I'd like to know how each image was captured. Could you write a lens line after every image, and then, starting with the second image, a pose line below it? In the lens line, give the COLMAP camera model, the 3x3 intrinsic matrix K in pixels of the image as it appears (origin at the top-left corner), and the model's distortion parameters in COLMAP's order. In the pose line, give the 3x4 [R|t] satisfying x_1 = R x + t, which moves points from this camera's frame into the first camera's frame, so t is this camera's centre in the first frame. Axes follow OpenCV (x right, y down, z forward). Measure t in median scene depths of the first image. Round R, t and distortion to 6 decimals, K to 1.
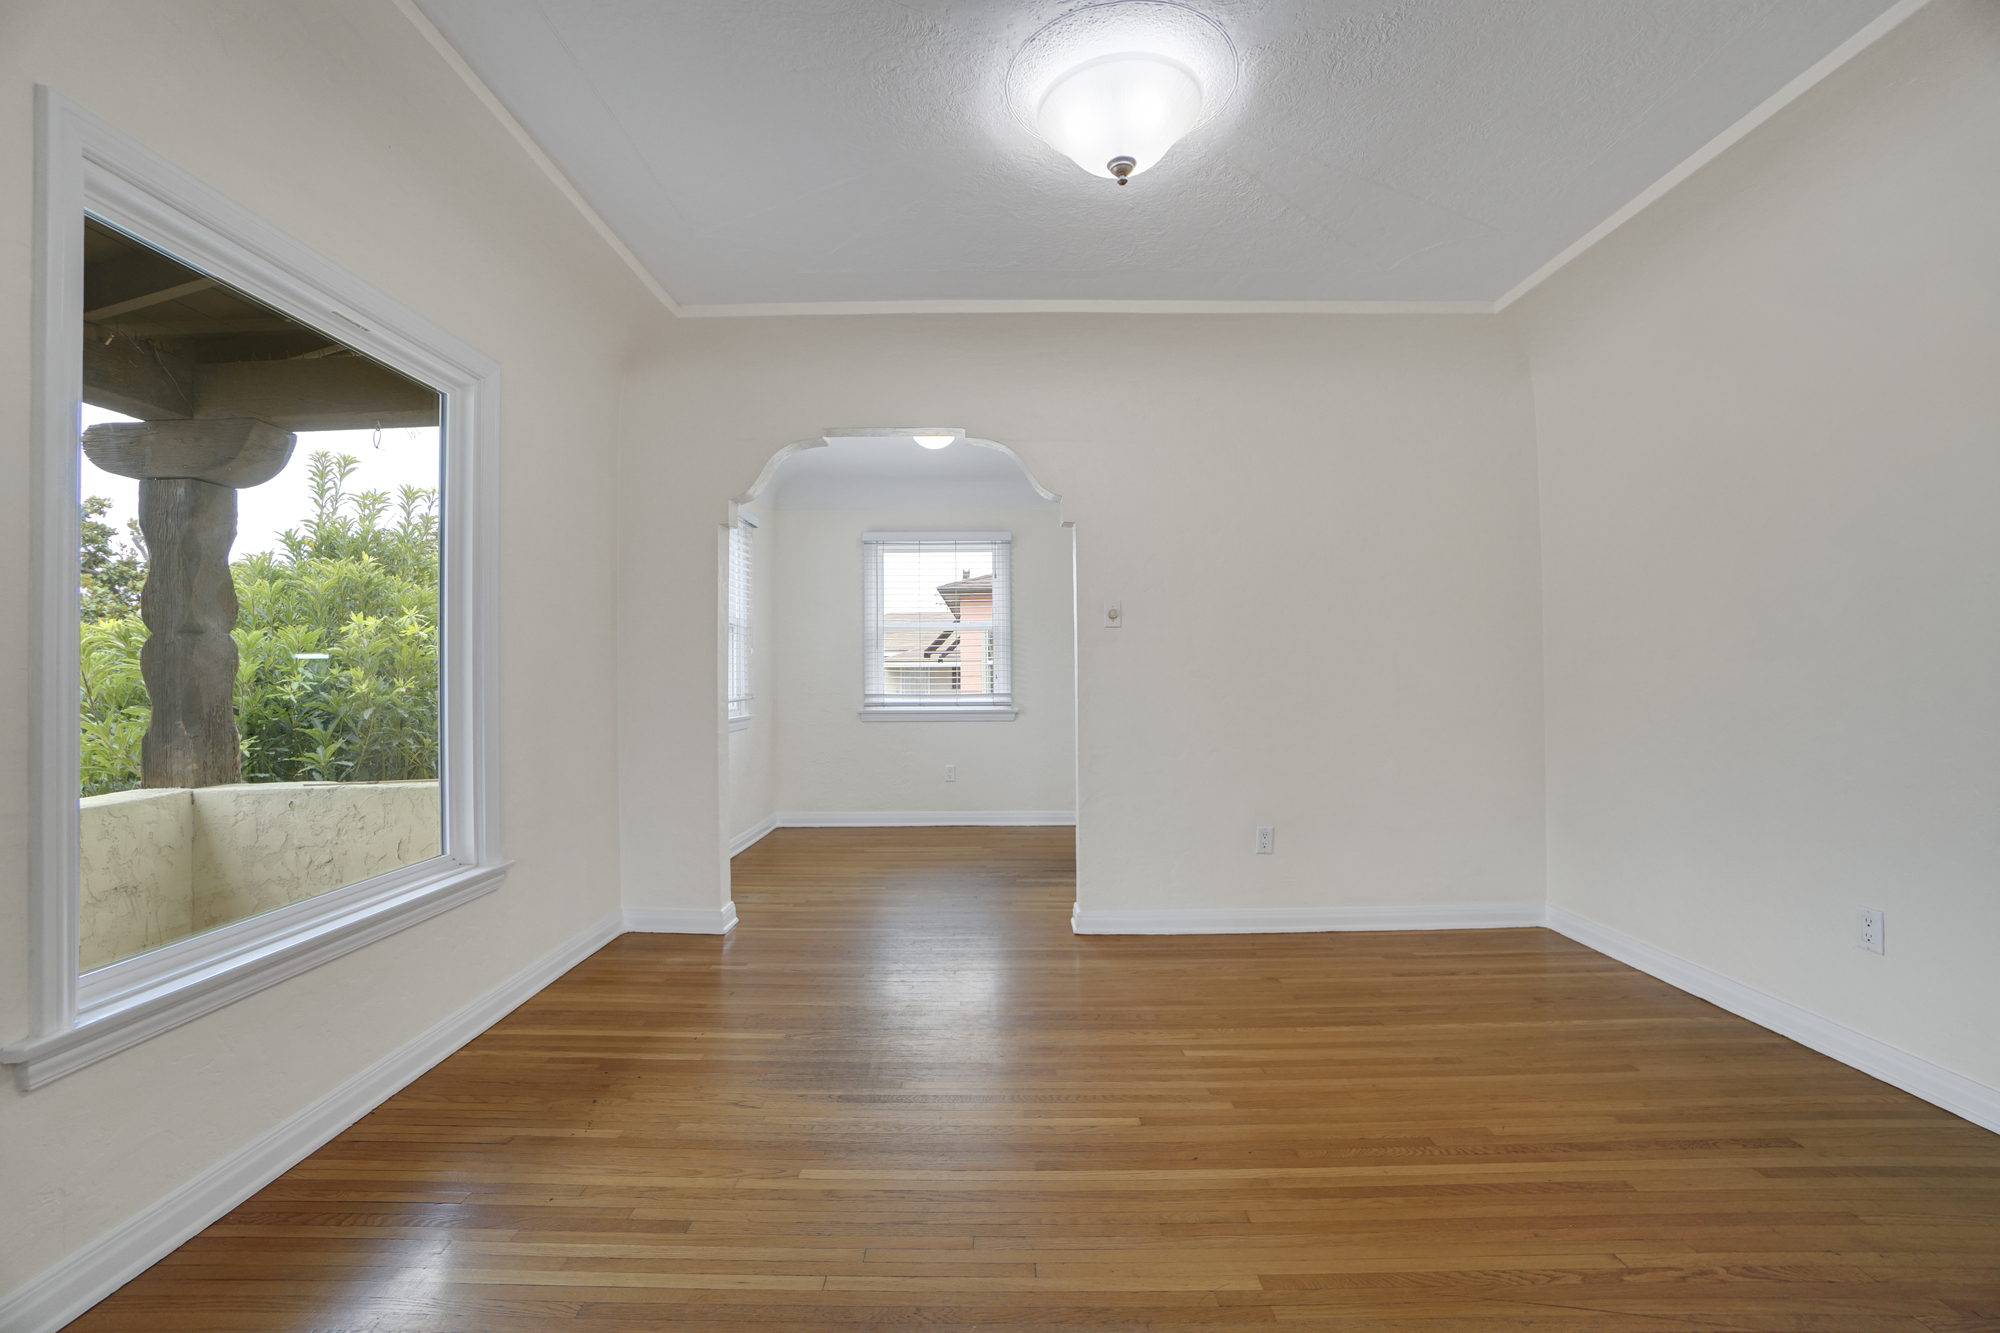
lens RADIAL K [[878.5, 0, 990.4], [0, 878.5, 652.3], [0, 0, 1]] dist [-0.053288, 0.019016]
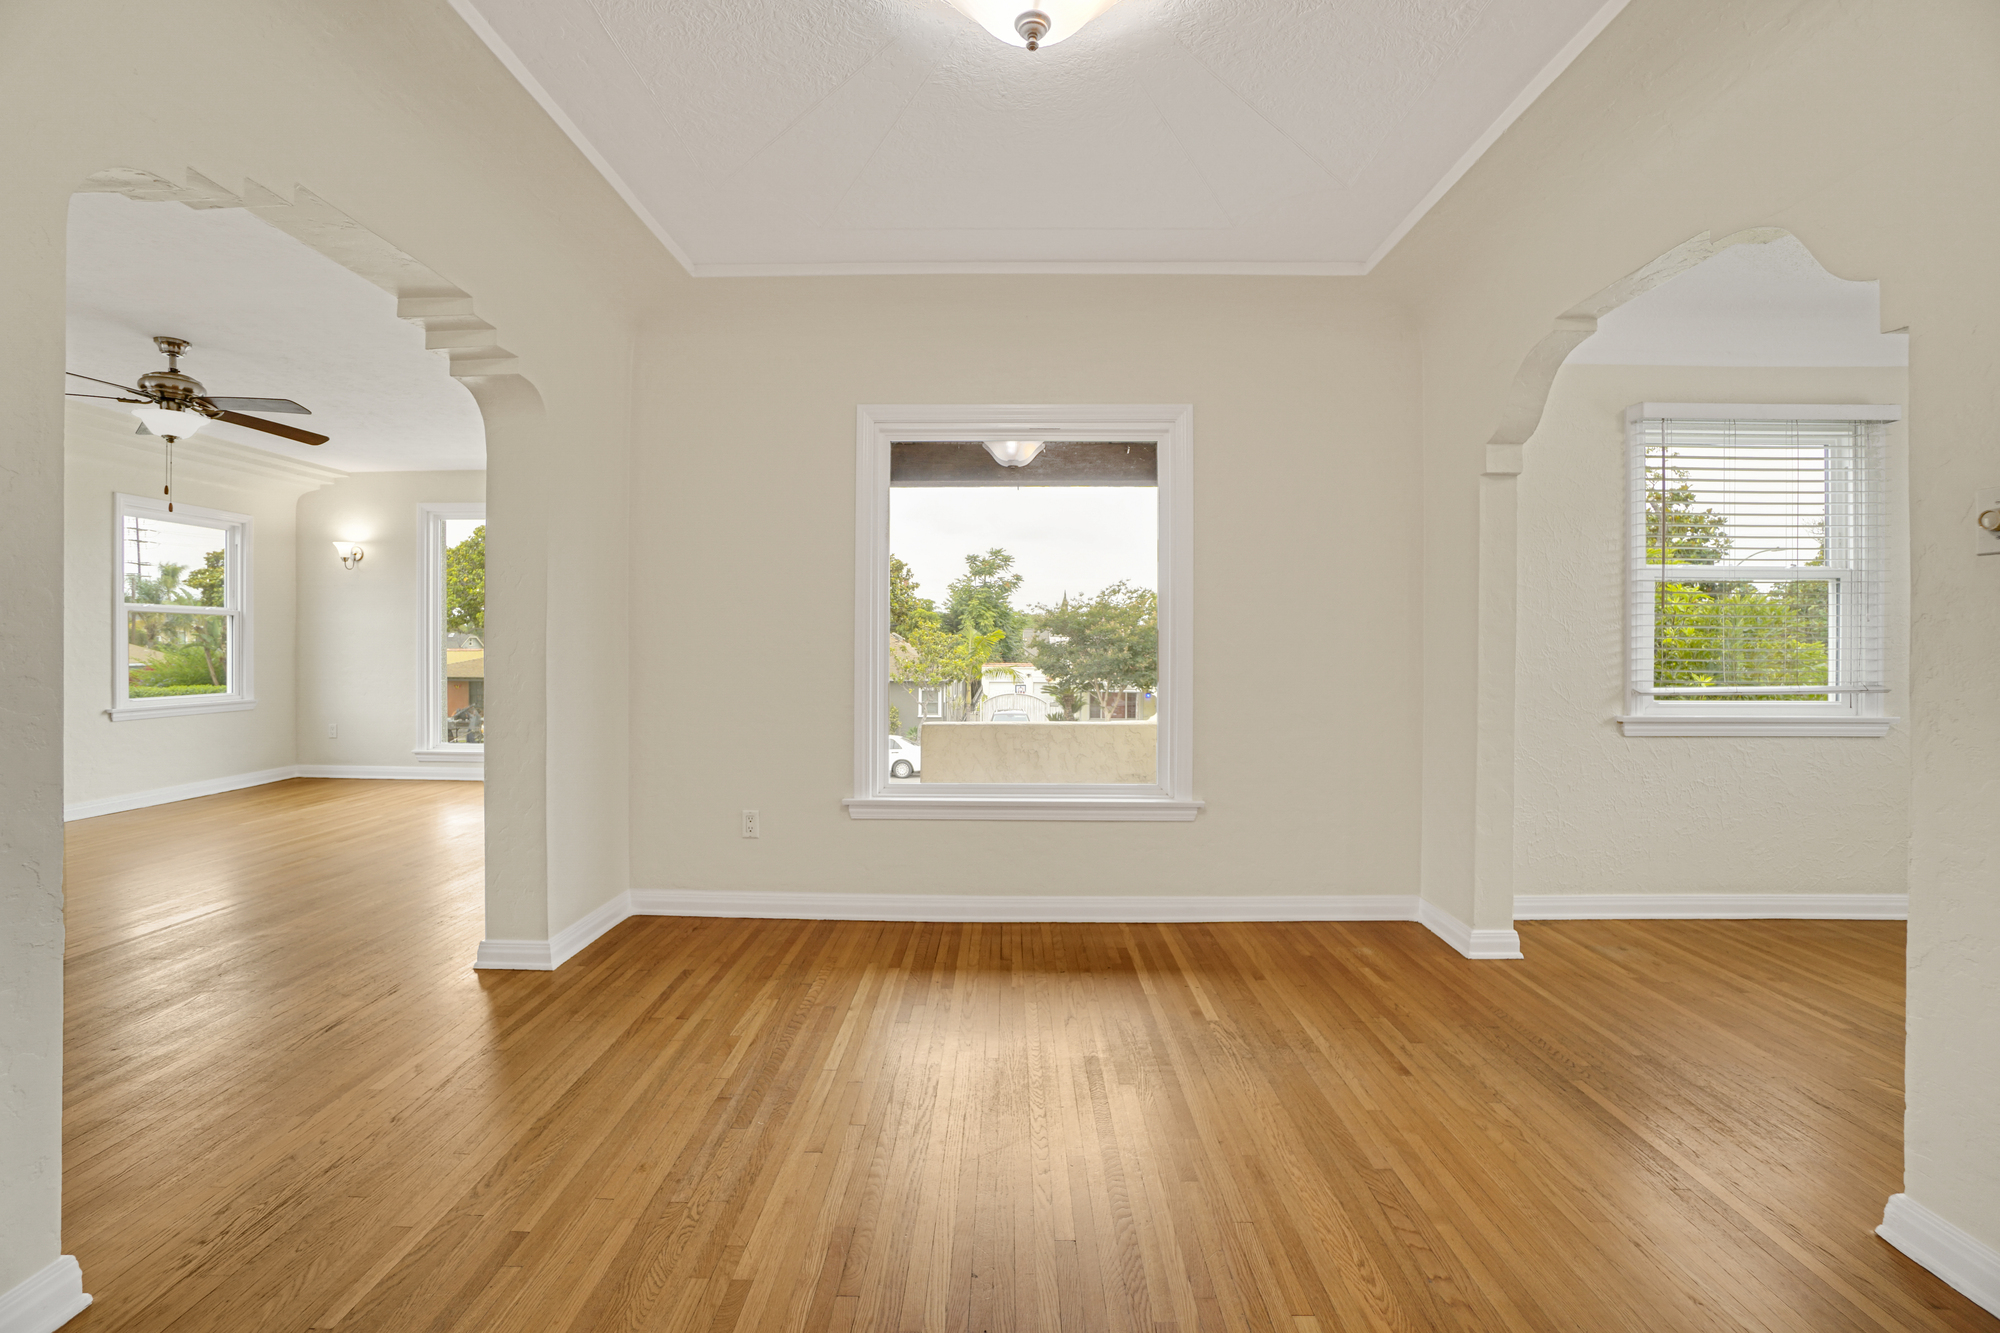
lens RADIAL K [[878.5, 0, 990.4], [0, 878.5, 652.3], [0, 0, 1]] dist [-0.053288, 0.019016]
pose [[-0.010542, 0.010021, -0.999894, 0.315522], [0.024550, 0.999651, 0.009759, 0.002522], [0.999643, -0.024444, -0.010785, 0.320700]]
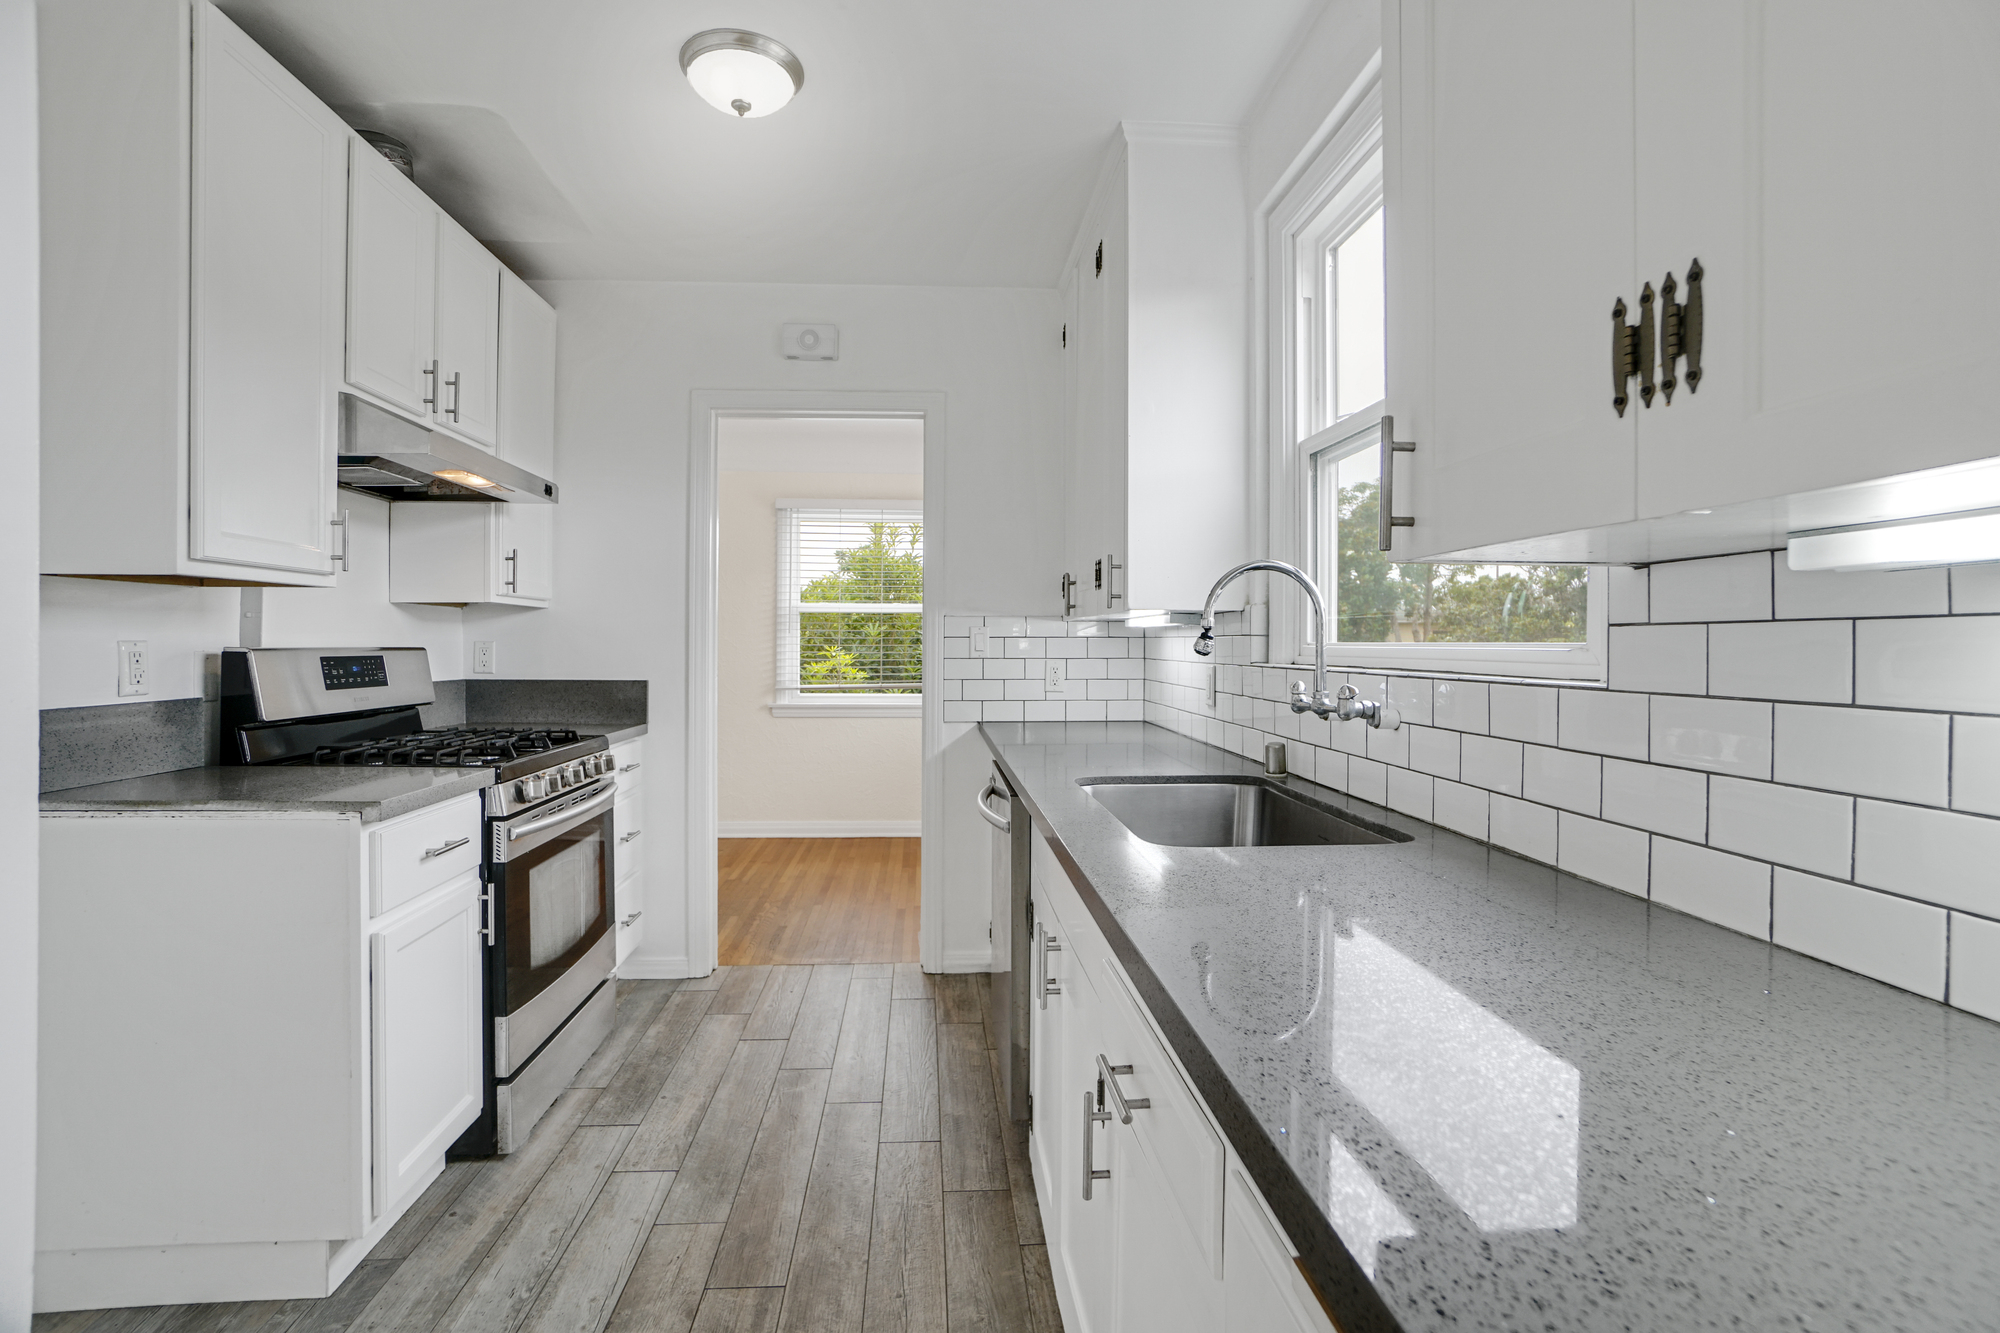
lens RADIAL K [[938.5, 0, 980.9], [0, 938.5, 651.9], [0, 0, 1]] dist [-0.040551, 0.023872]
pose [[0.073161, 0.010705, -0.997263, 0.695181], [0.023177, 0.999654, 0.012431, 0.001742], [0.997051, -0.024023, 0.072888, 0.870881]]
